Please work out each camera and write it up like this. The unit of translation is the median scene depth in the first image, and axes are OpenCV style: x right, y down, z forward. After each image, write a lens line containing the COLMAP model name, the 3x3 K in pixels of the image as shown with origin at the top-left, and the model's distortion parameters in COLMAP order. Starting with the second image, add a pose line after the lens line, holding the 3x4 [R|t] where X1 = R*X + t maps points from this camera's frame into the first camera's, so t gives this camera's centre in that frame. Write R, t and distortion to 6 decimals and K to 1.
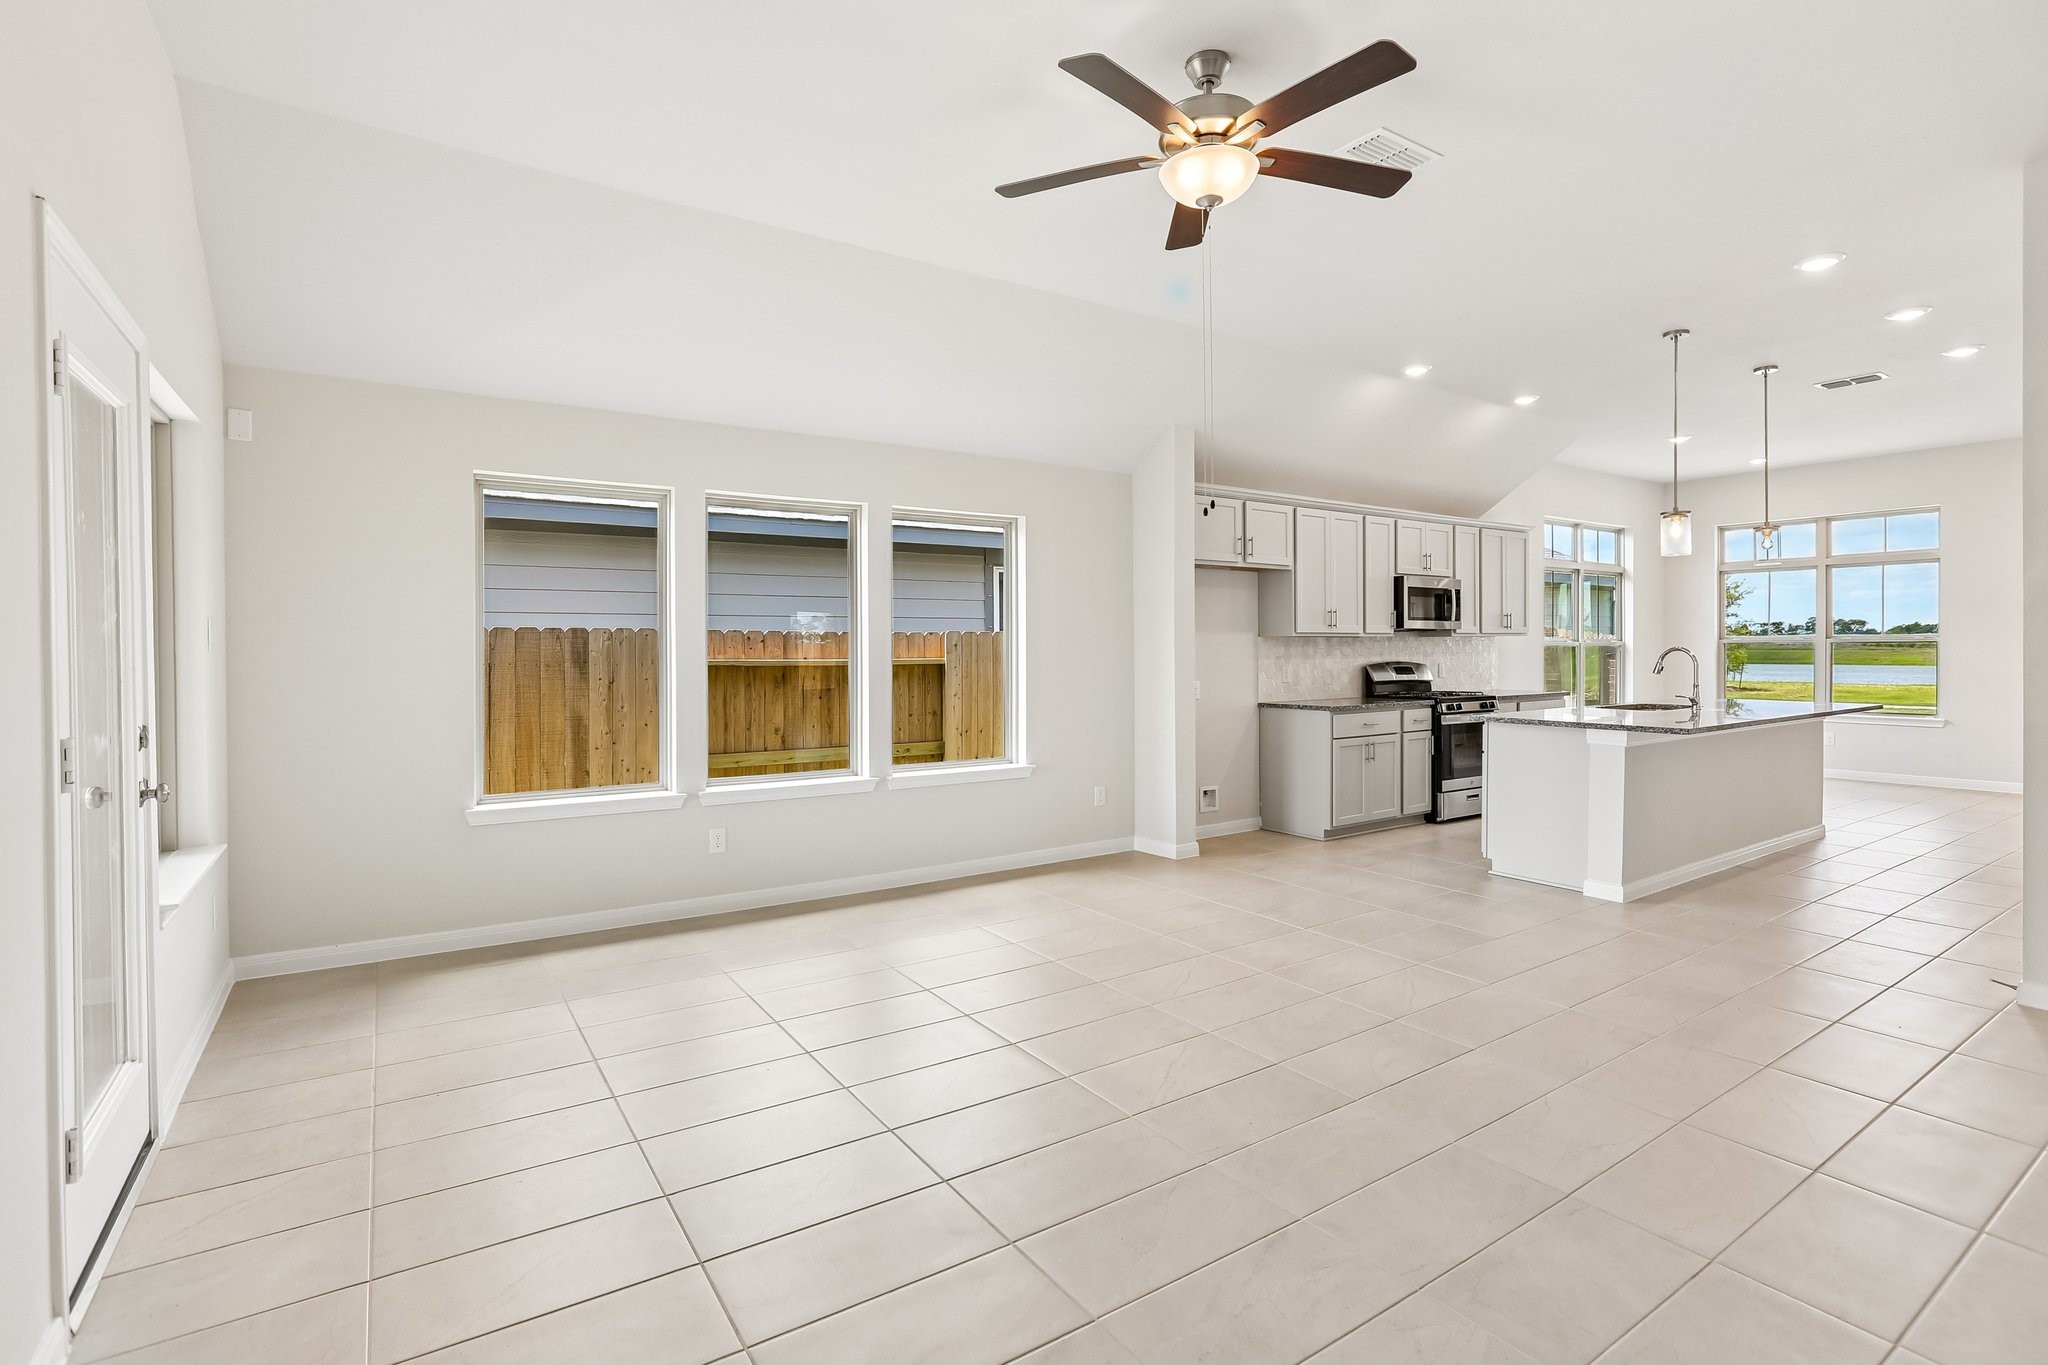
lens RADIAL K [[964.5, 0, 1019.2], [0, 964.5, 647.7], [0, 0, 1]] dist [-0.057046, 0.033000]
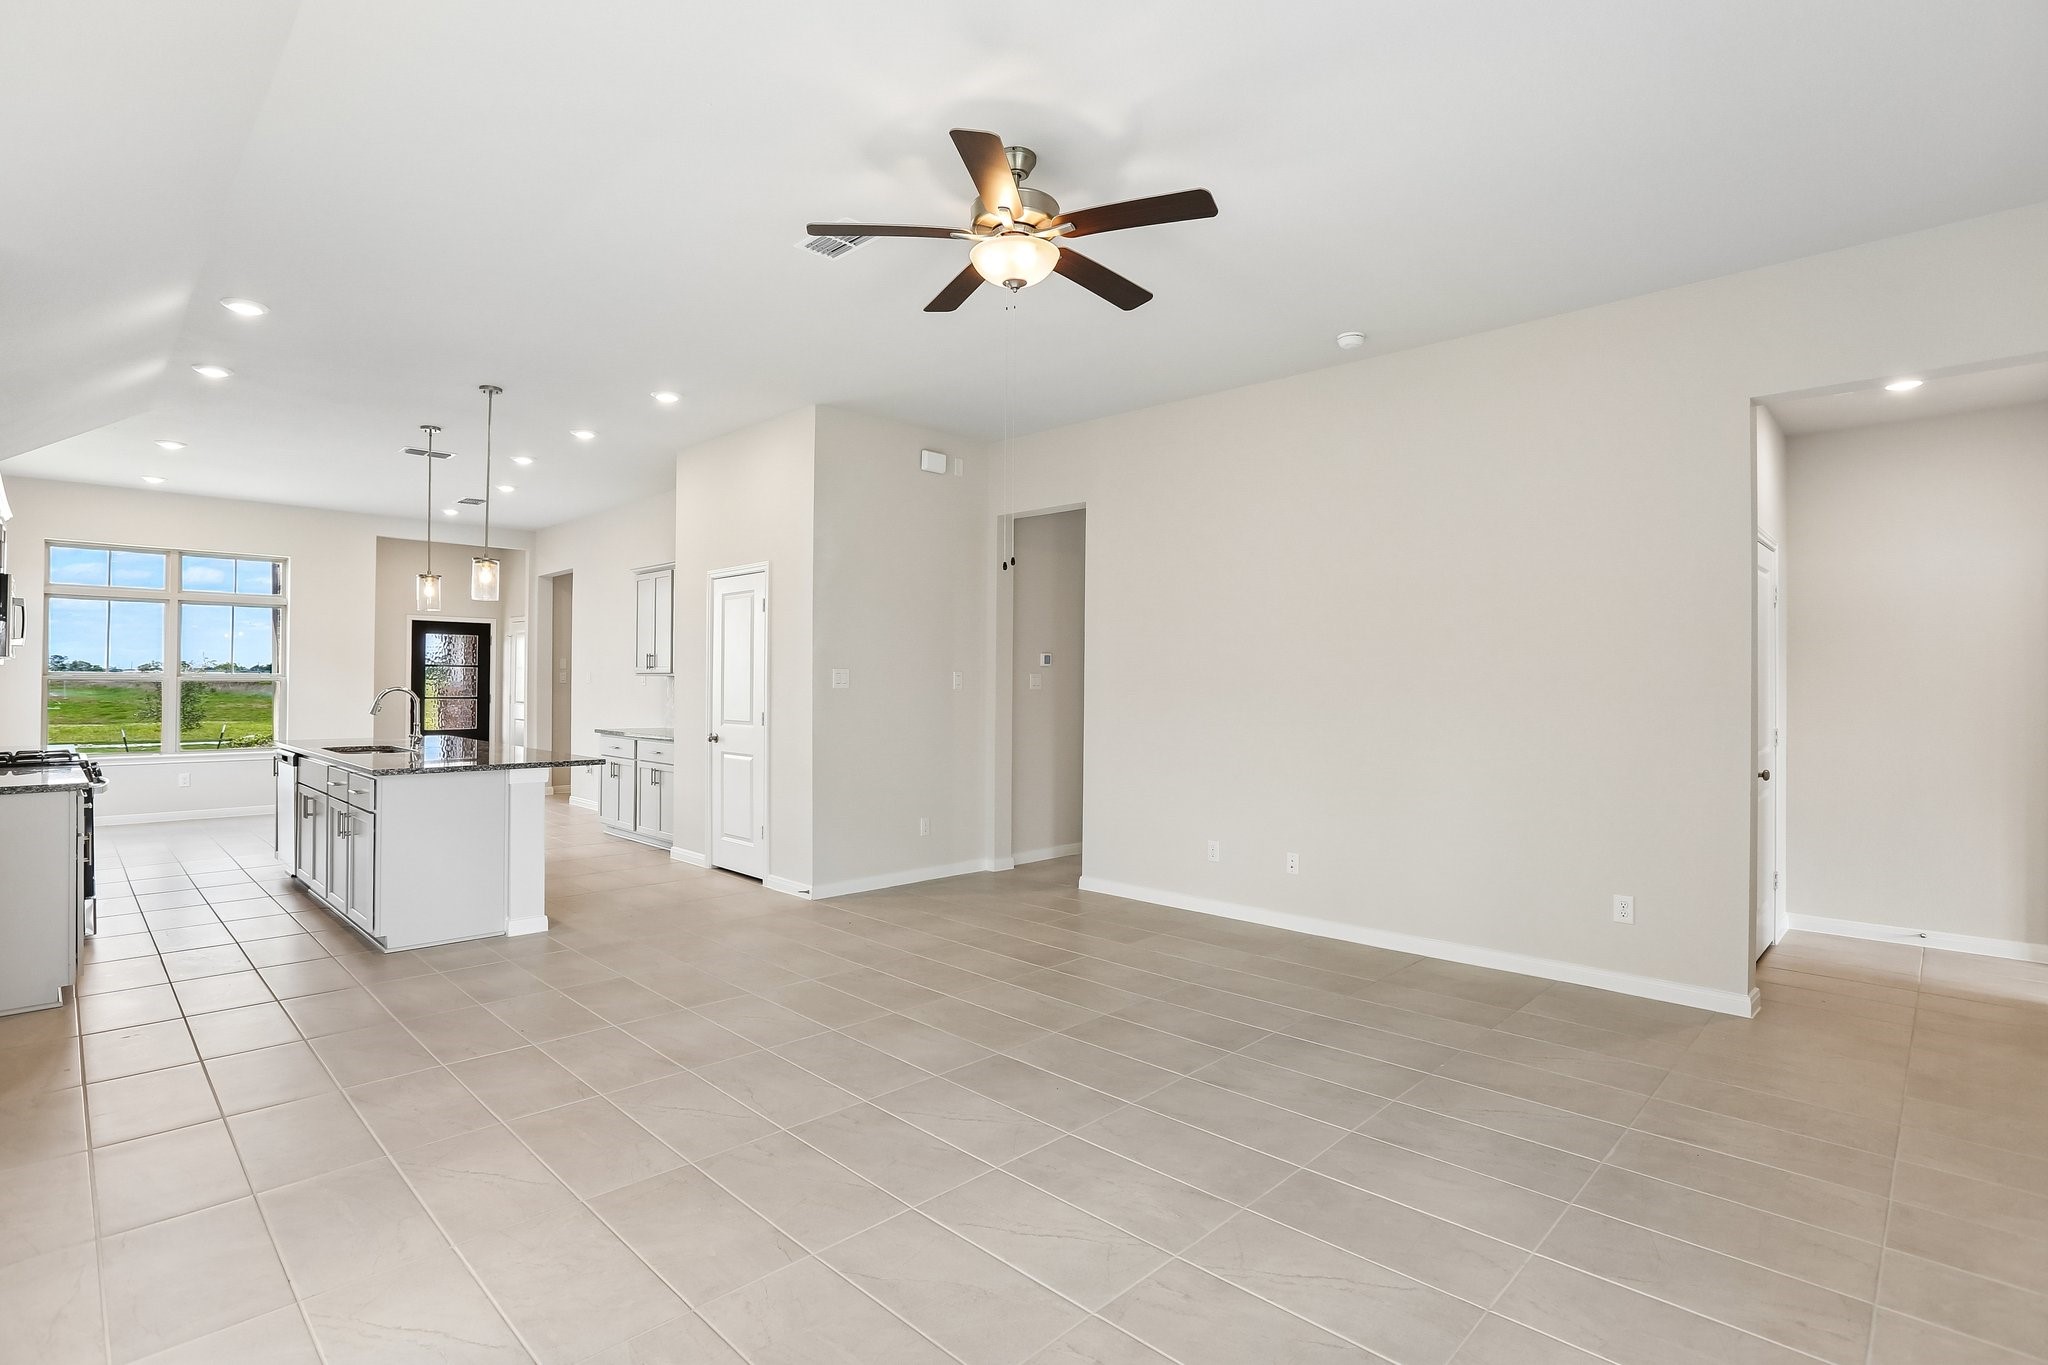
lens RADIAL K [[986.6, 0, 999.2], [0, 986.6, 672.2], [0, 0, 1]] dist [-0.046098, 0.021251]
pose [[-0.191456, 0.014363, 0.981396, -0.340197], [-0.002506, 0.999882, -0.015123, -0.001853], [-0.981498, -0.005355, -0.191397, 0.462695]]
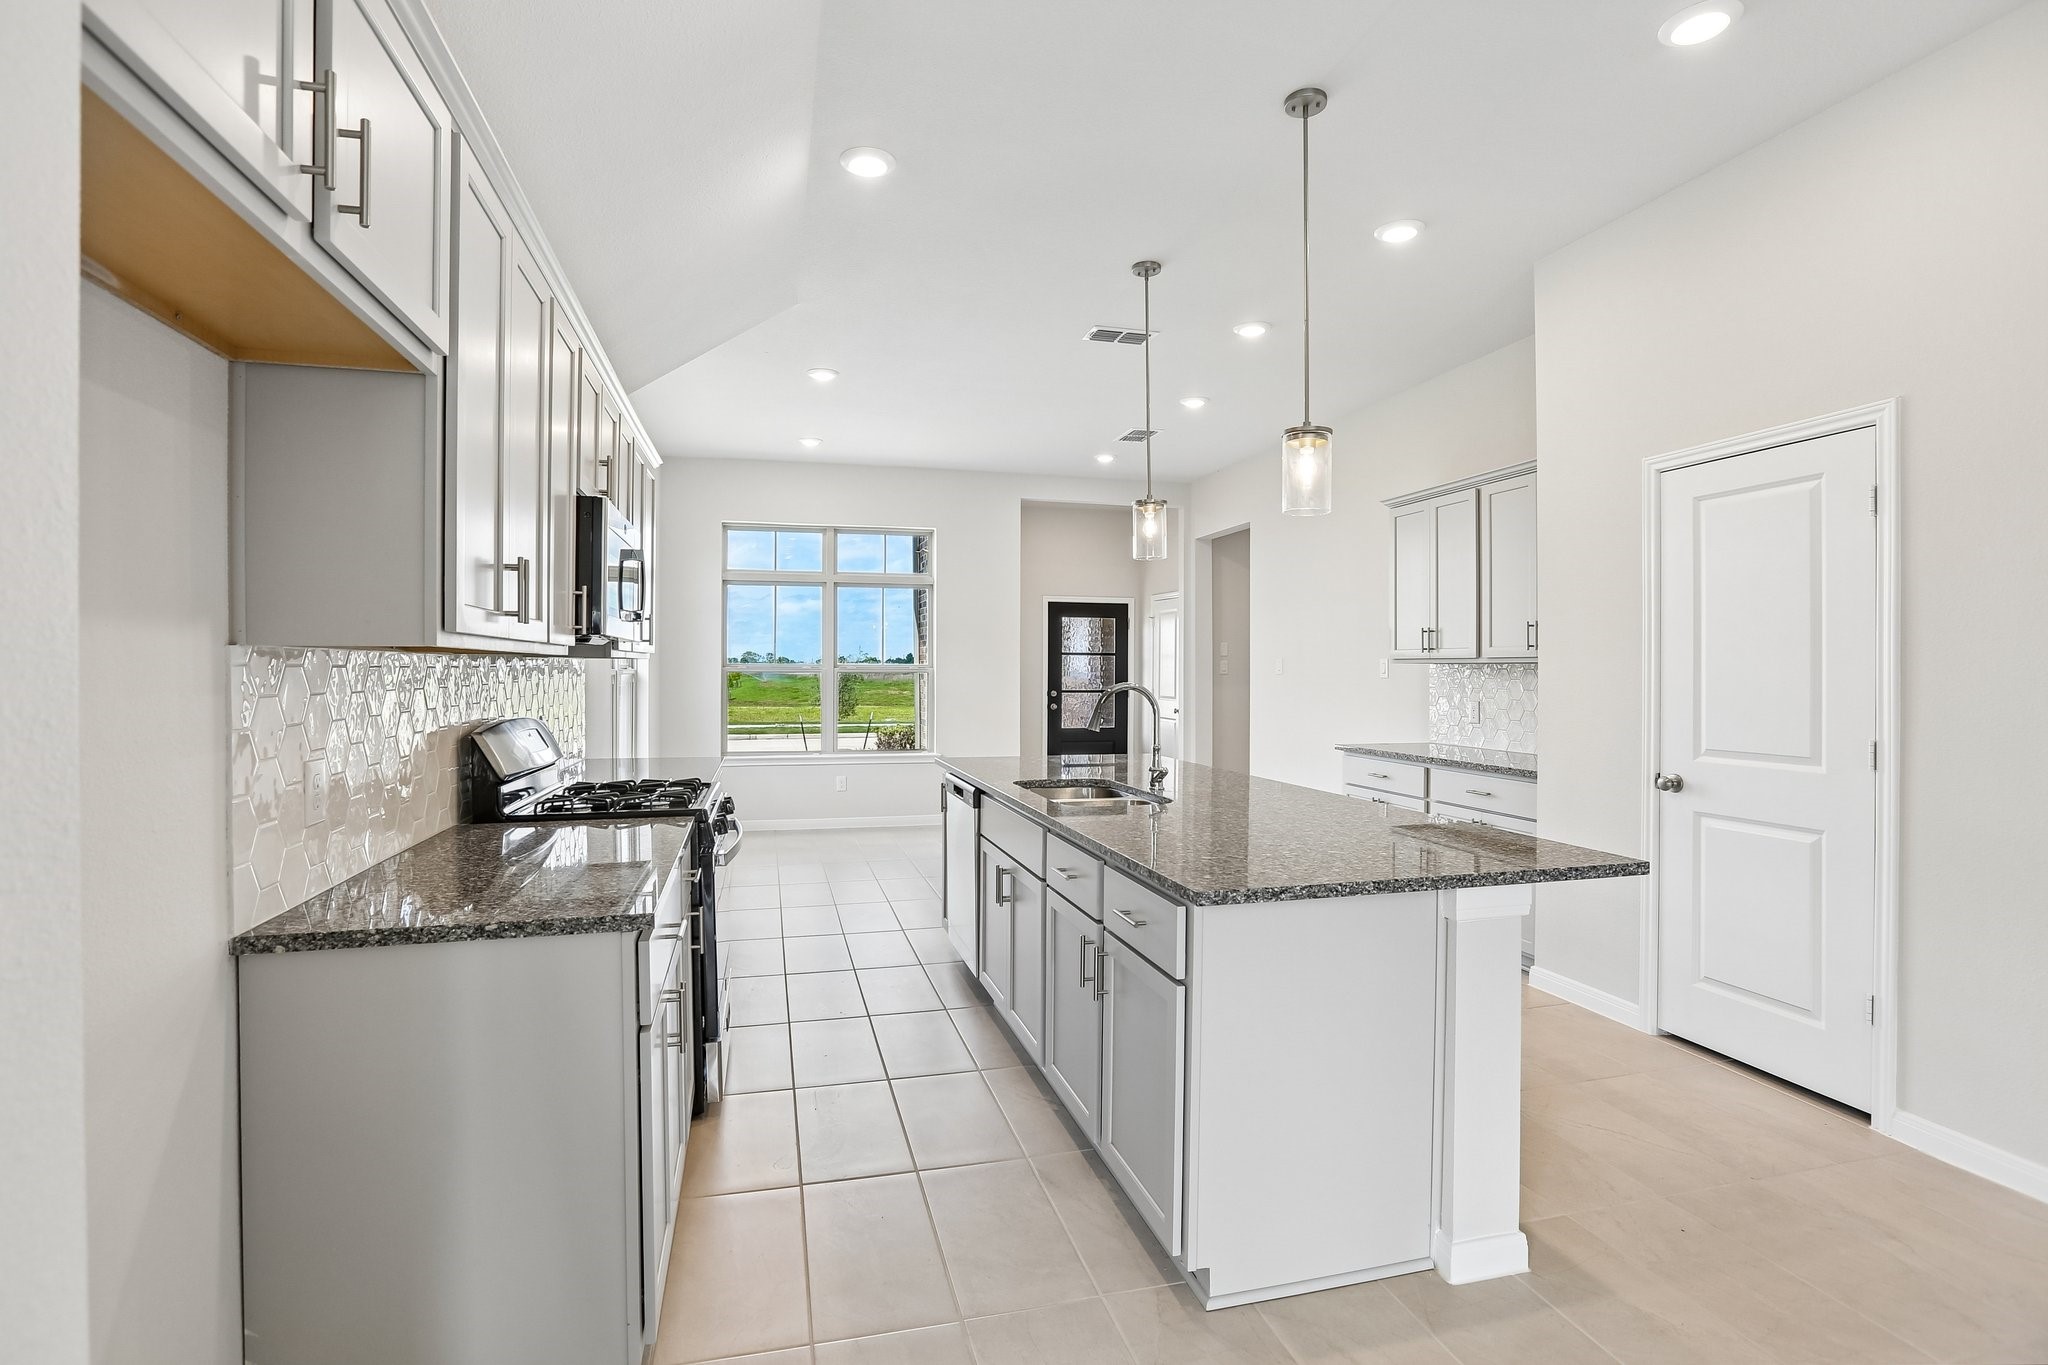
lens RADIAL K [[968.1, 0, 1019.9], [0, 968.1, 660.7], [0, 0, 1]] dist [-0.056235, 0.023394]
pose [[0.322840, 0.014016, 0.946350, 0.092499], [-0.001628, 0.999897, -0.014253, -0.004786], [-0.946452, 0.003061, 0.322830, 0.698723]]
